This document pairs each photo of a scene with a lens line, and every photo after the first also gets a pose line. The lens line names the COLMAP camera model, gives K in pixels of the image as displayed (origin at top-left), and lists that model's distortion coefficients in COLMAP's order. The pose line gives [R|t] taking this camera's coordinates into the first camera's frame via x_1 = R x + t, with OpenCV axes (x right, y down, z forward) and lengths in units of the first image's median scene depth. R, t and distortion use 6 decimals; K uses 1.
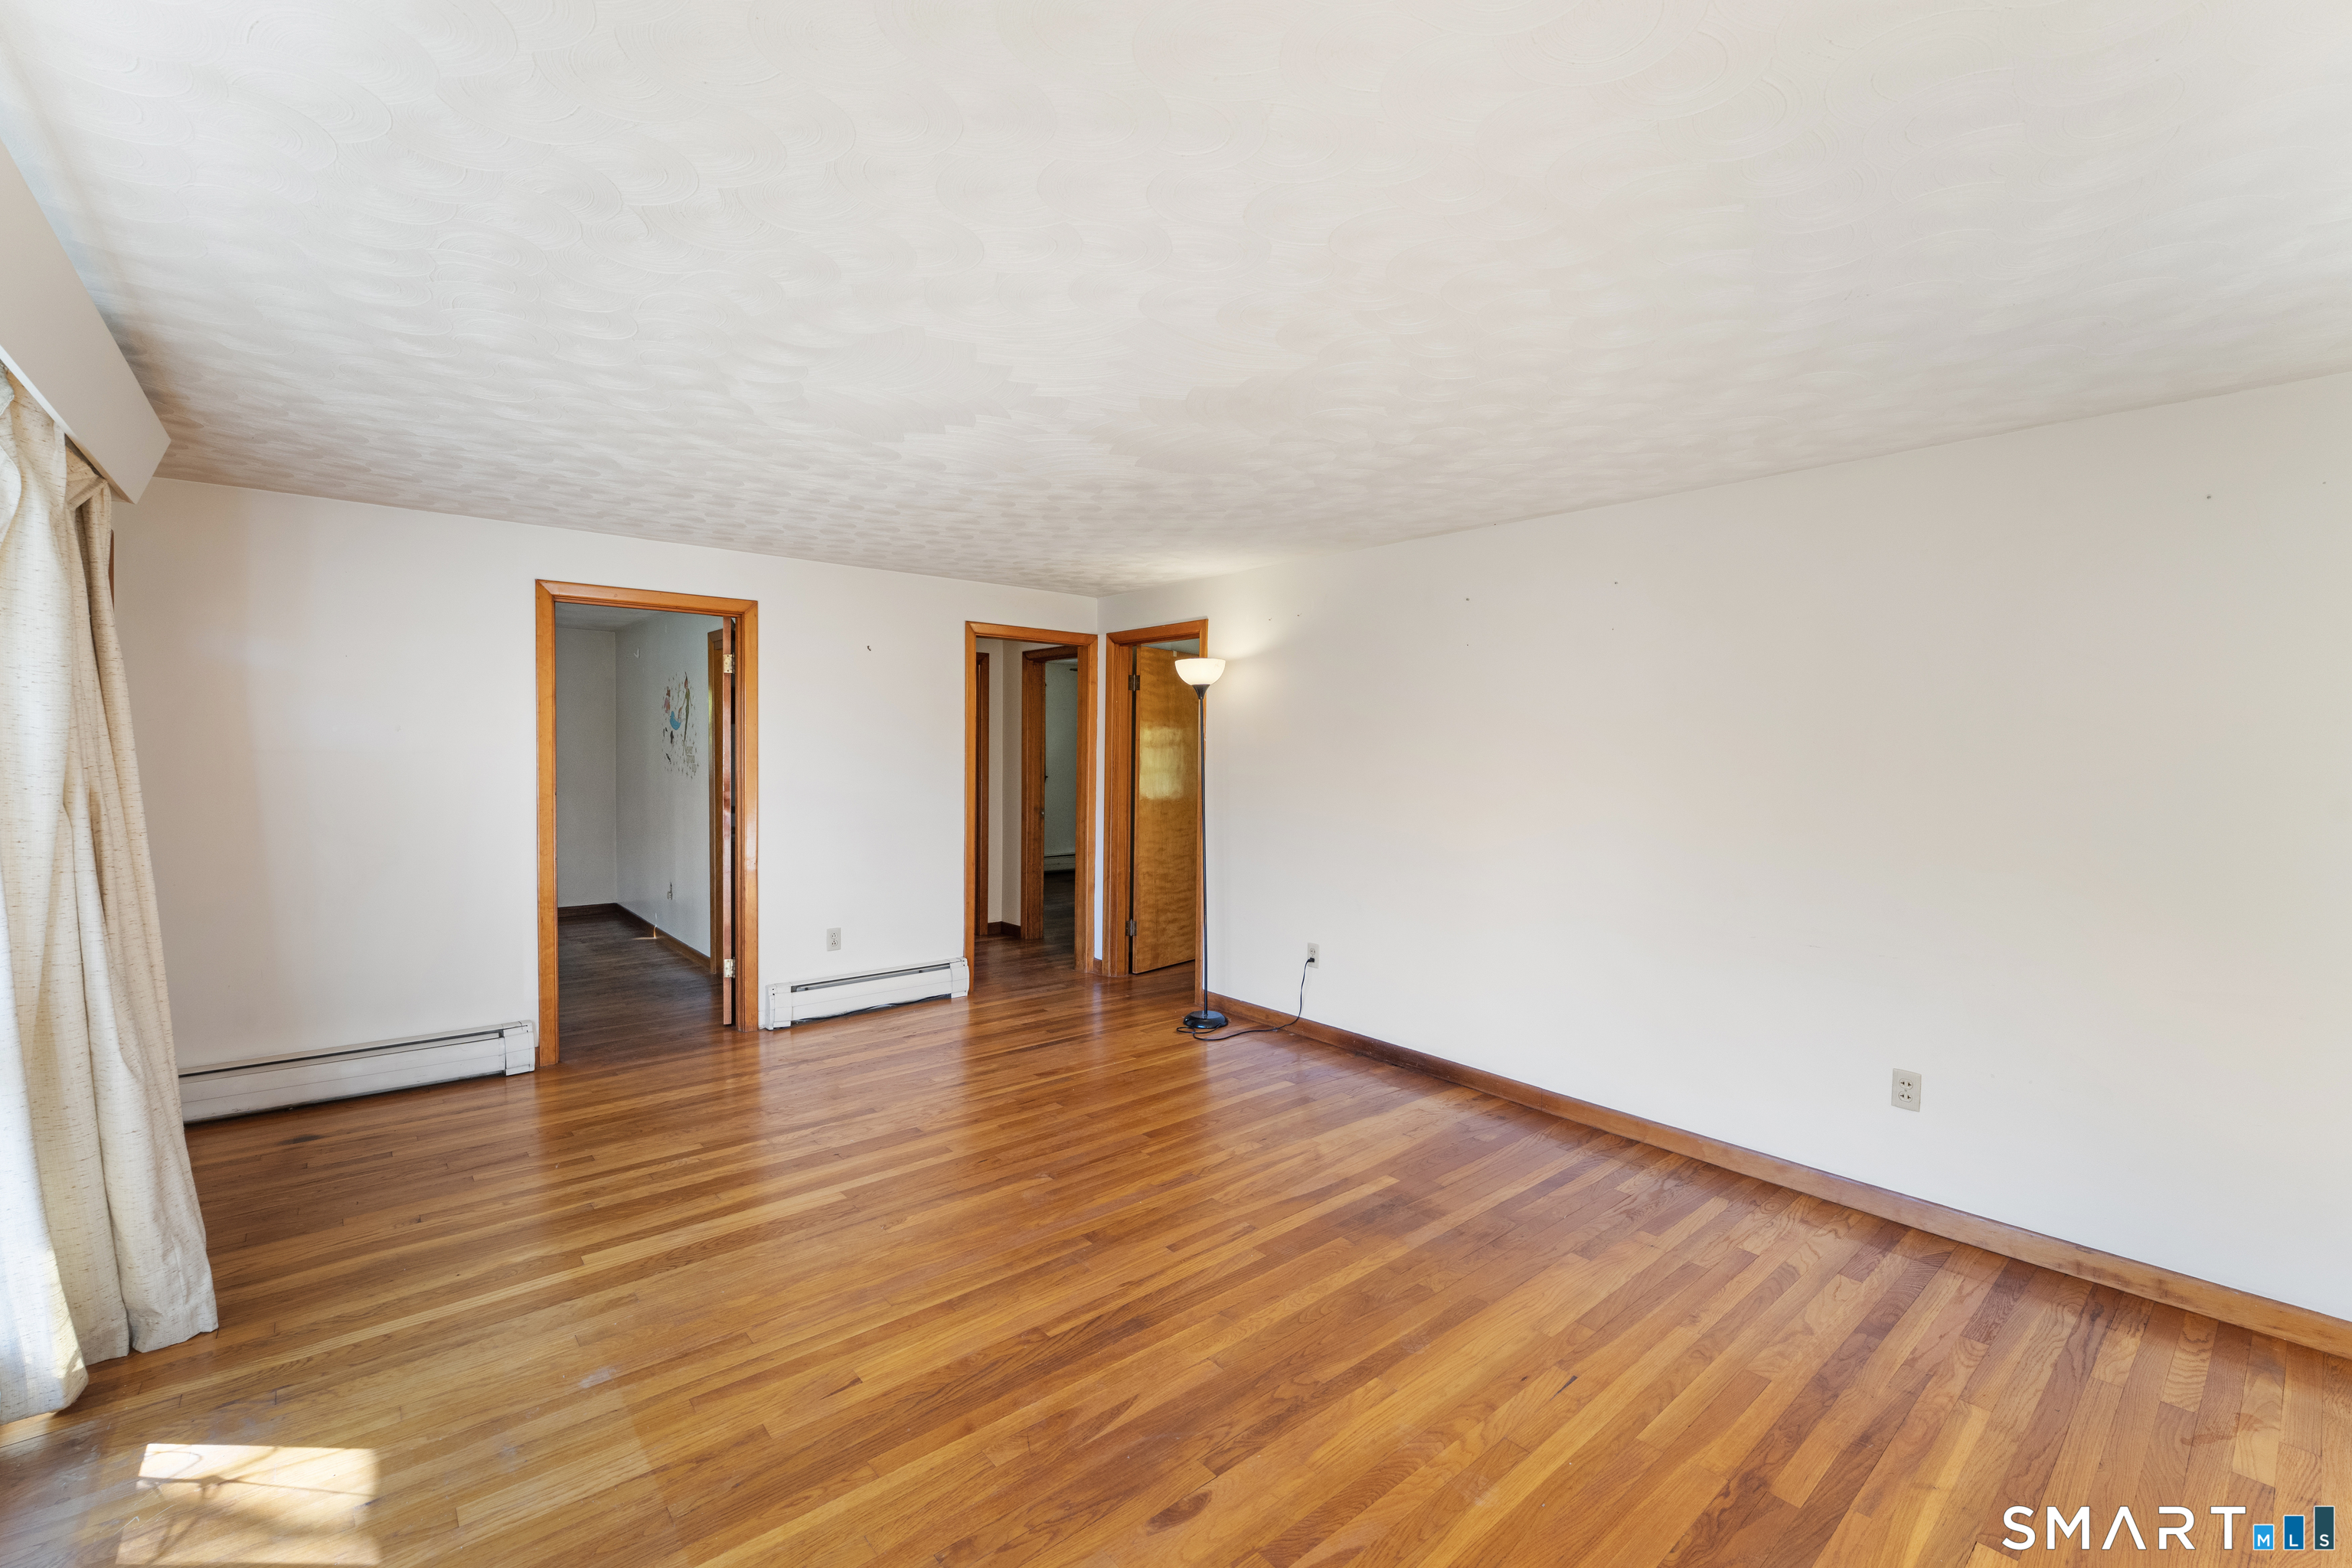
lens RADIAL K [[985.7, 0, 1176.0], [0, 985.7, 784.0], [0, 0, 1]] dist [0.000900, 0.000207]
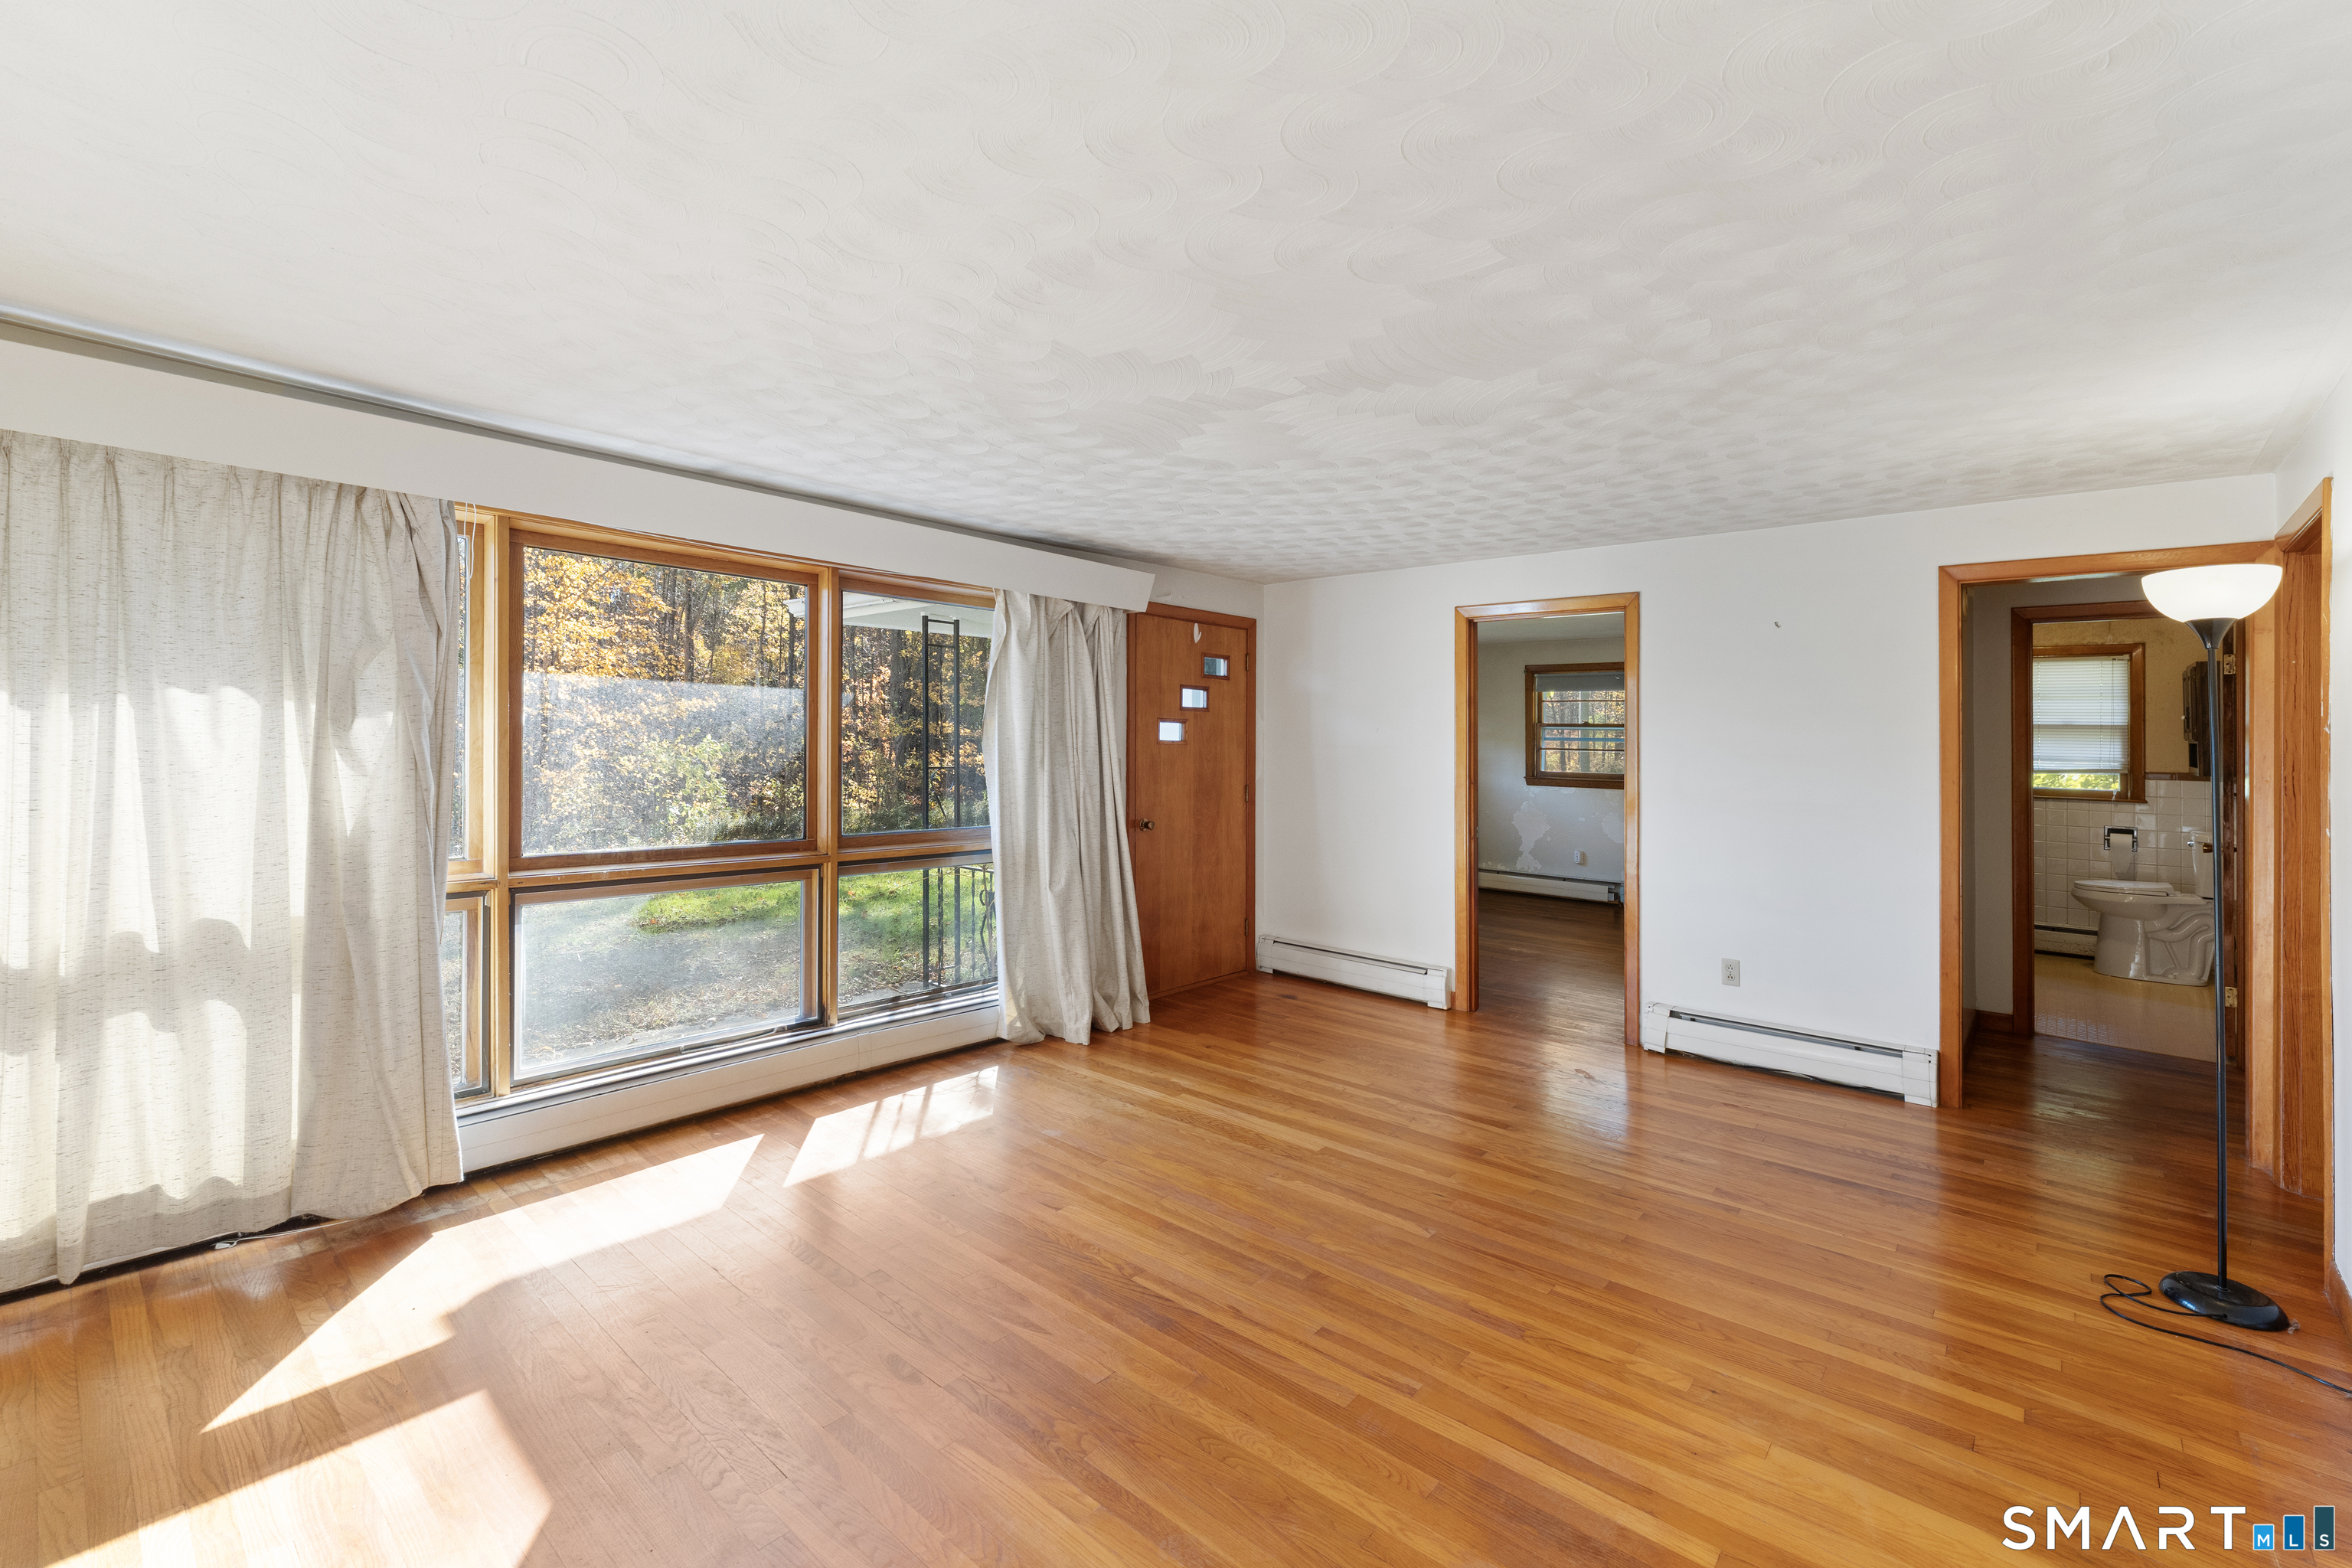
lens RADIAL K [[1017.7, 0, 1179.4], [0, 1017.7, 738.0], [0, 0, 1]] dist [0.000904, 0.000193]
pose [[0.148283, -0.009054, -0.988904, 0.720514], [-0.048940, 0.998666, -0.016481, -0.008999], [0.987733, 0.050841, 0.147642, 0.629224]]
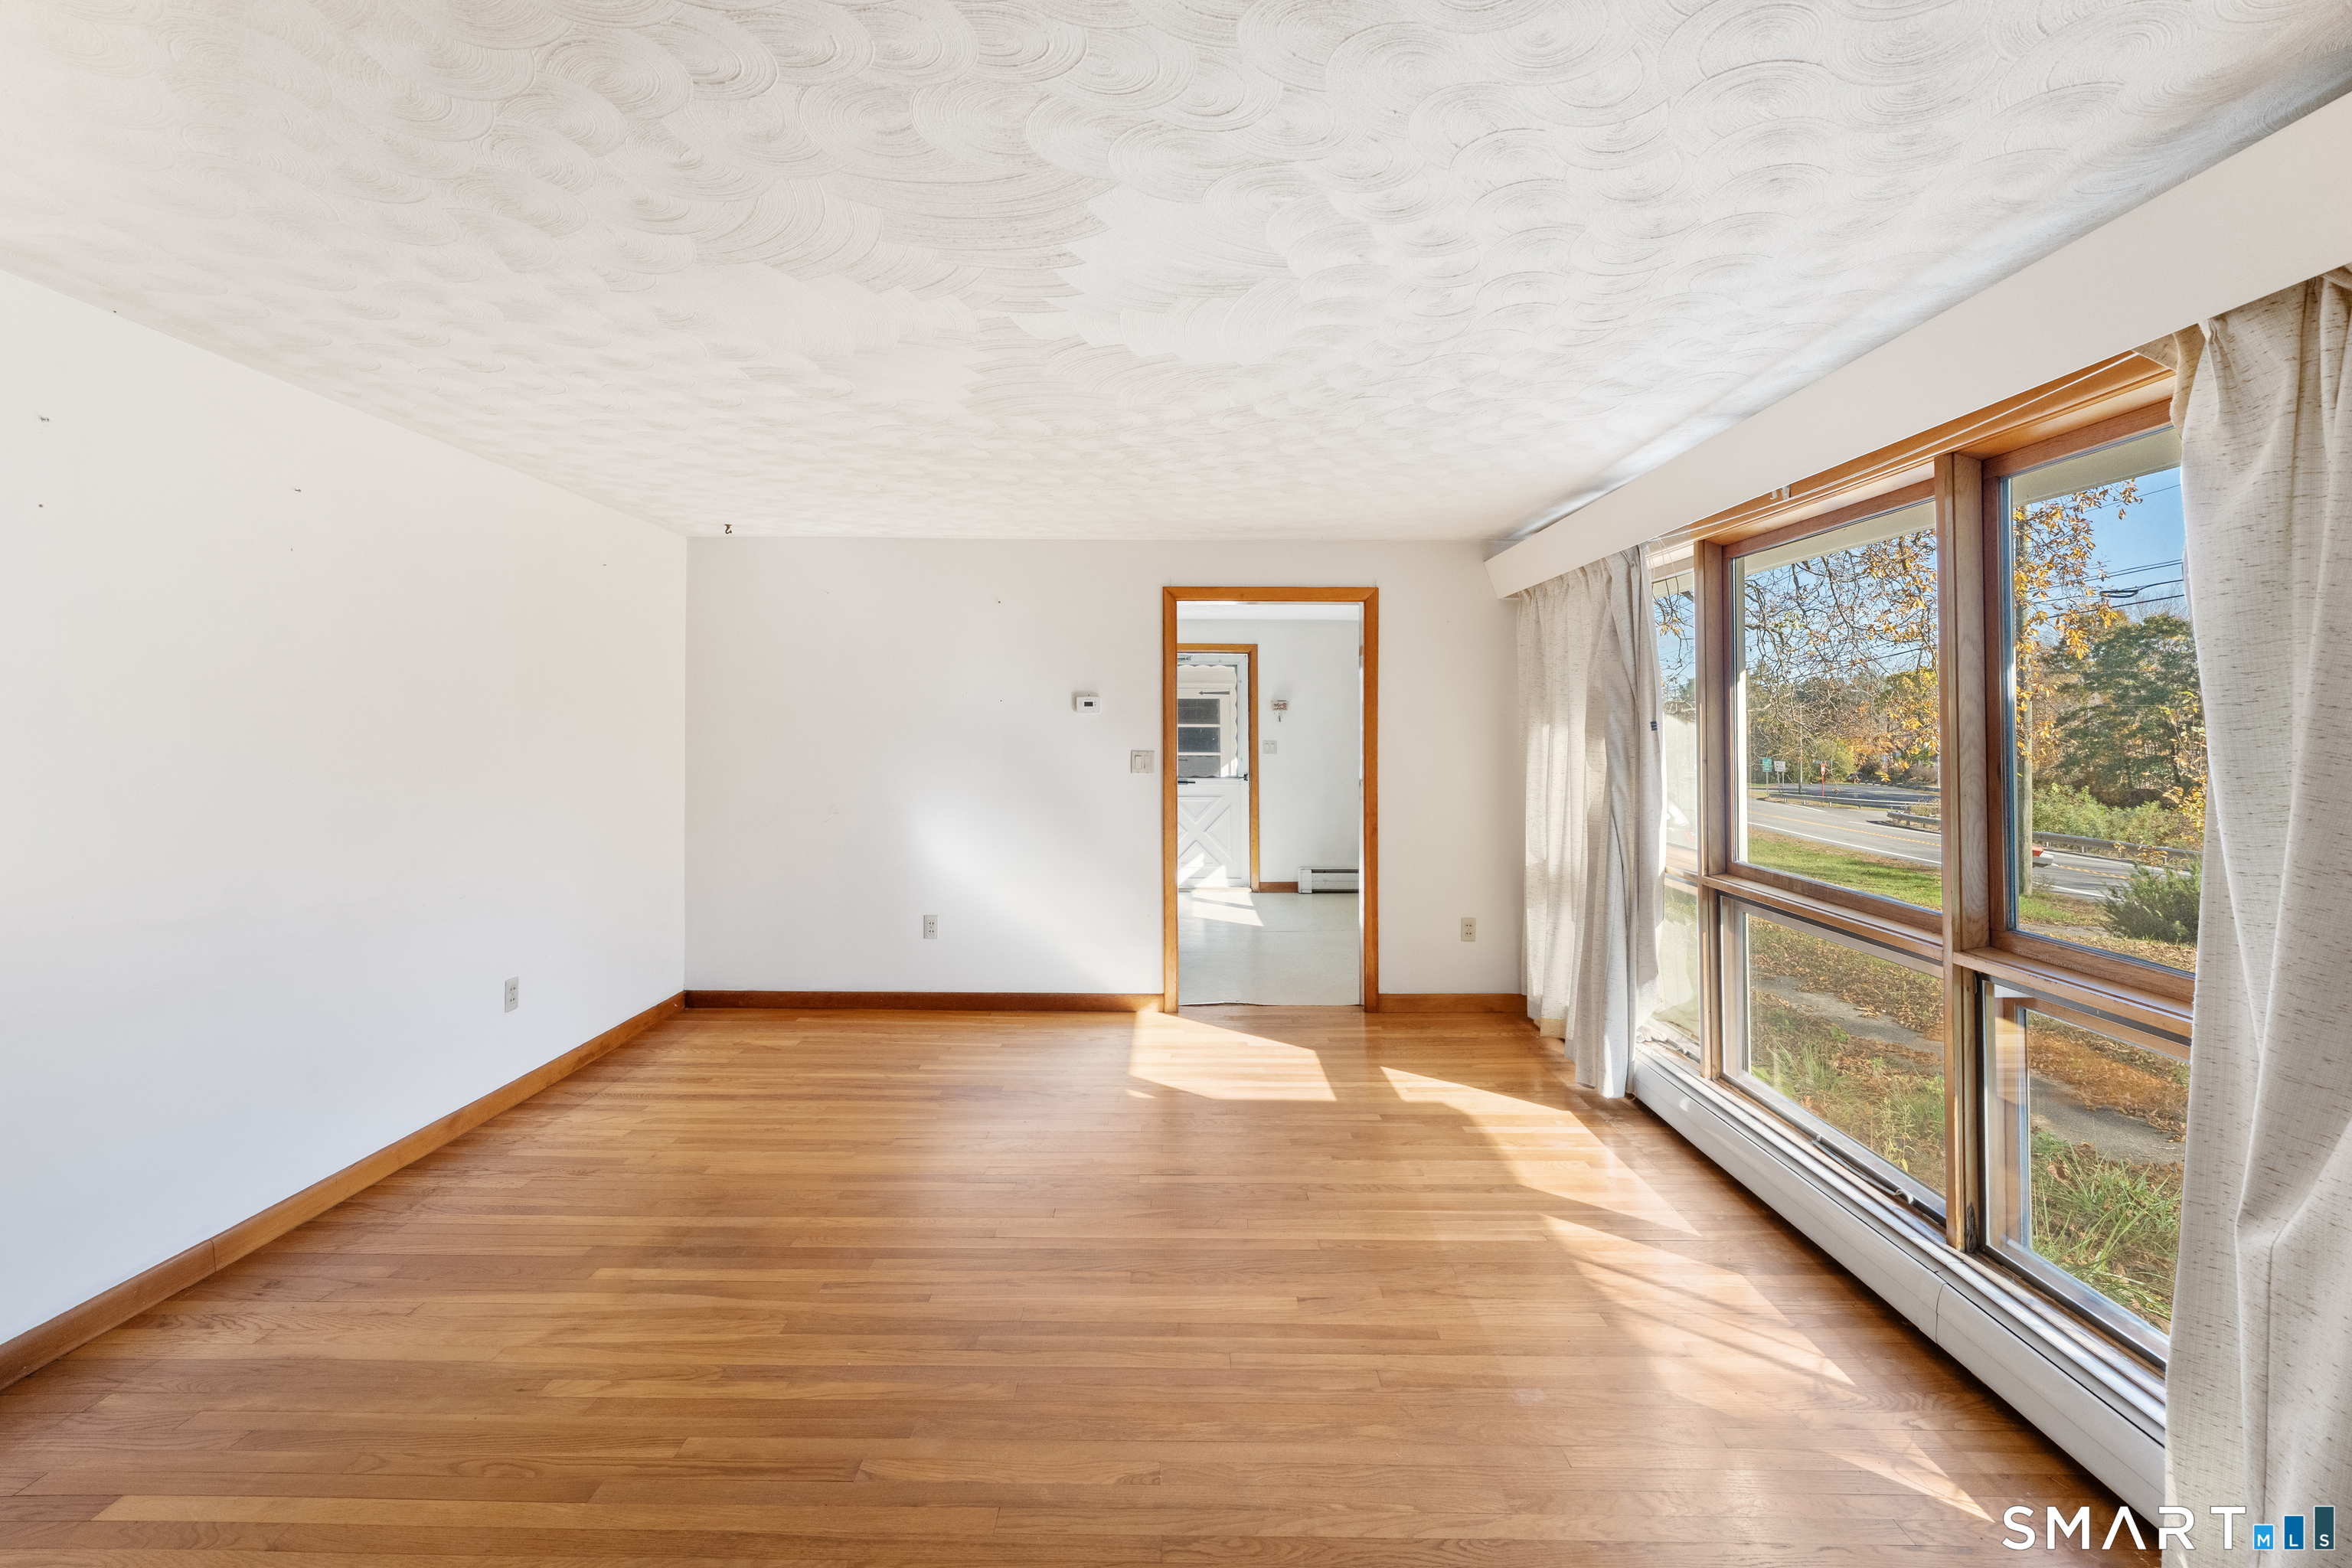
lens RADIAL K [[1017.7, 0, 1179.4], [0, 1017.7, 738.0], [0, 0, 1]] dist [0.000904, 0.000193]
pose [[-0.762764, -0.018897, 0.646400, -0.642673], [0.007359, 0.999255, 0.037896, -0.045254], [-0.646635, 0.033662, -0.762057, 1.314547]]
